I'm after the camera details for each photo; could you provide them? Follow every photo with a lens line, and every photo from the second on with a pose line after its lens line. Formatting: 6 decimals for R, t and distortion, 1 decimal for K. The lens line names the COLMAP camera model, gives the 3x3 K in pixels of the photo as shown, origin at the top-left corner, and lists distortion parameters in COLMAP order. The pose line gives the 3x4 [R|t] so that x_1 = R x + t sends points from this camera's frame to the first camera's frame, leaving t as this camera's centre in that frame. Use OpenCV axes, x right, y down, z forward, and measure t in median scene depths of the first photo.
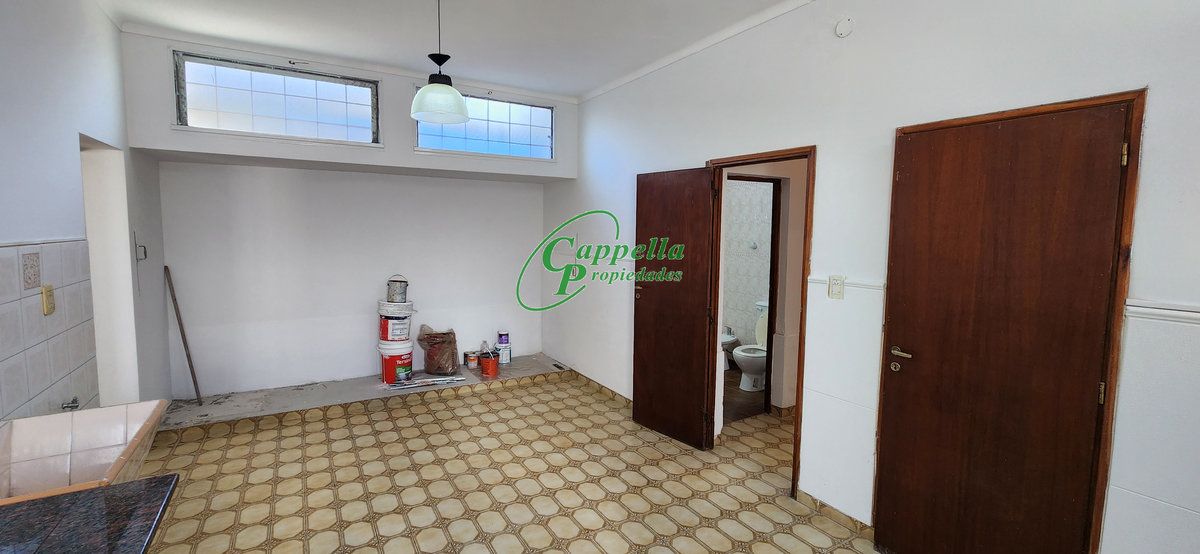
lens RADIAL K [[485.3, 0, 589.6], [0, 485.3, 268.4], [0, 0, 1]] dist [0.002639, -0.001160]
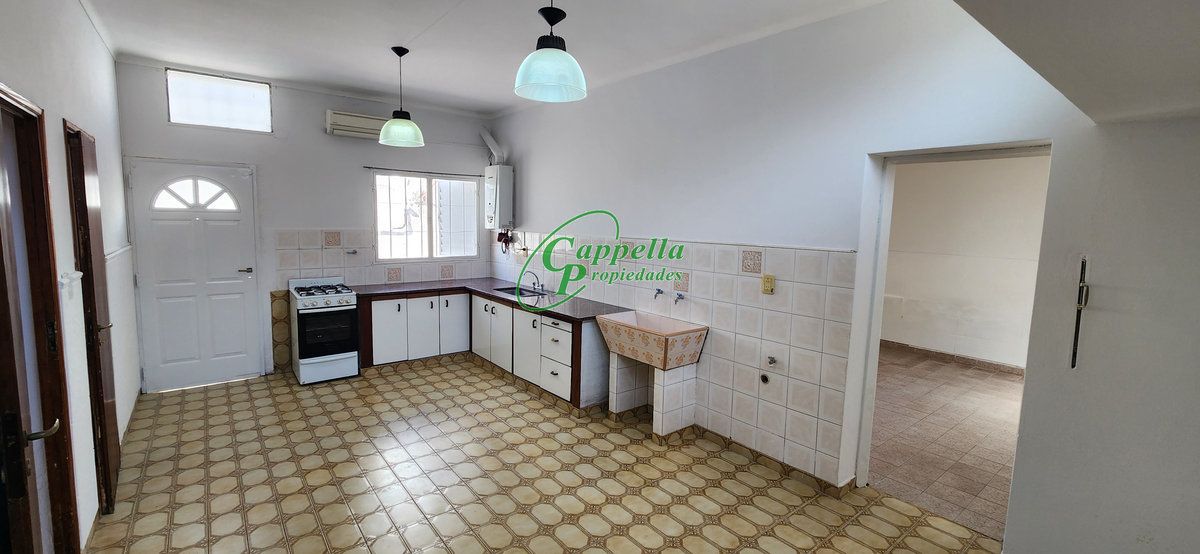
lens RADIAL K [[485.3, 0, 588.2], [0, 485.3, 265.8], [0, 0, 1]] dist [0.002639, -0.001160]
pose [[-0.991213, -0.022203, -0.130397, -0.210544], [-0.045629, 0.982694, 0.179531, -0.139970], [0.124154, 0.183903, -0.975072, 1.408587]]
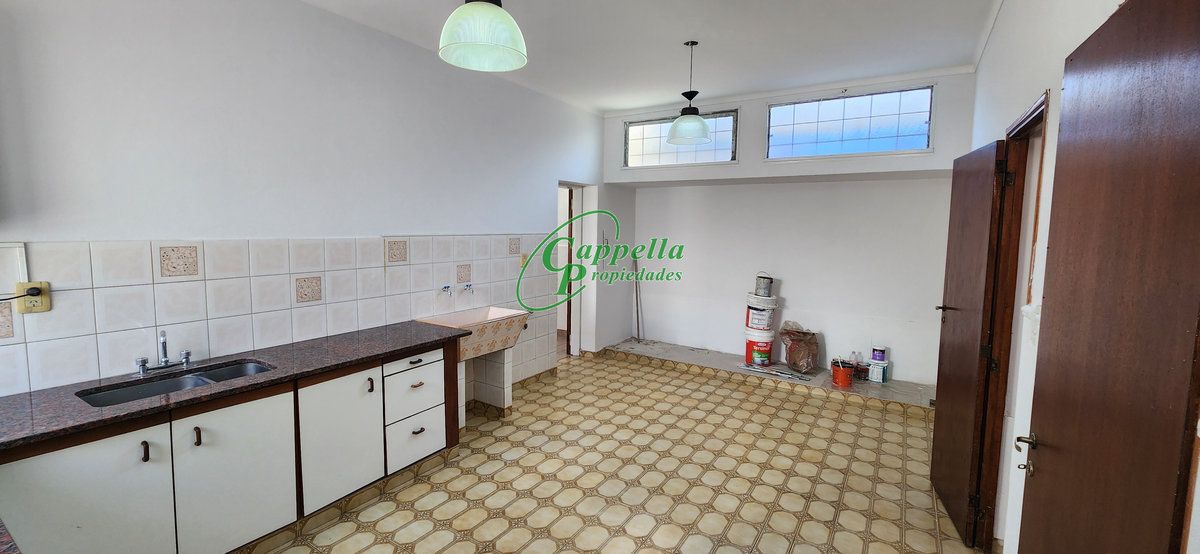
lens RADIAL K [[485.3, 0, 600.0], [0, 485.3, 269.9], [0, 0, 1]] dist [0.002639, -0.001160]
pose [[0.454461, 0.075919, -0.887525, 0.569740], [-0.086347, 0.995424, 0.040935, -0.006064], [0.886571, 0.058032, 0.458937, 0.179892]]
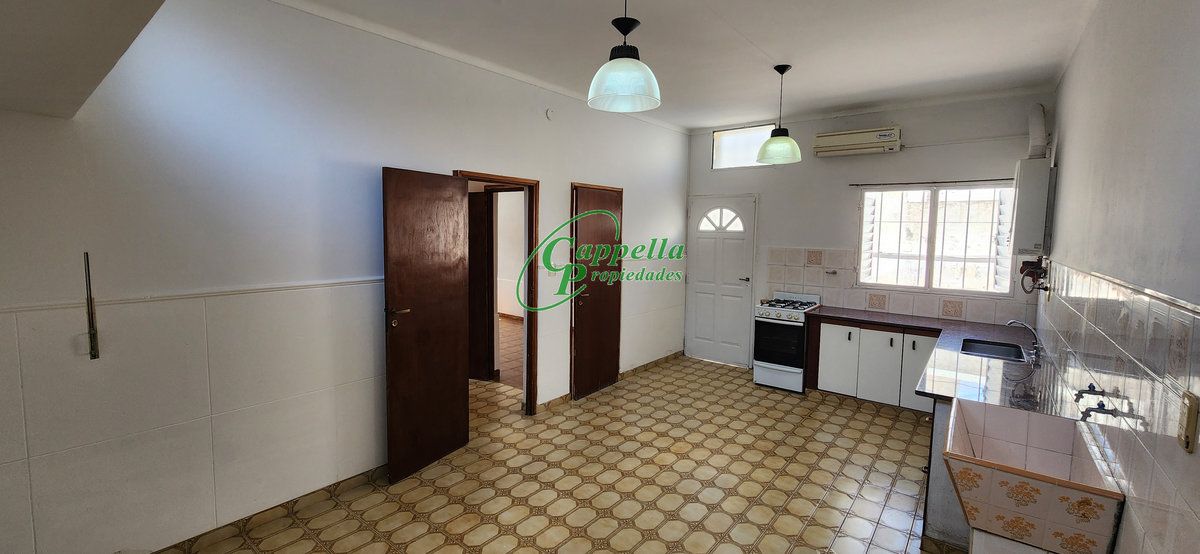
lens RADIAL K [[485.3, 0, 595.7], [0, 485.3, 267.6], [0, 0, 1]] dist [0.002639, -0.001160]
pose [[-0.346987, -0.095675, 0.932977, -0.800027], [0.058550, 0.990633, 0.123363, -0.118634], [-0.936041, 0.097431, -0.338135, 1.030016]]
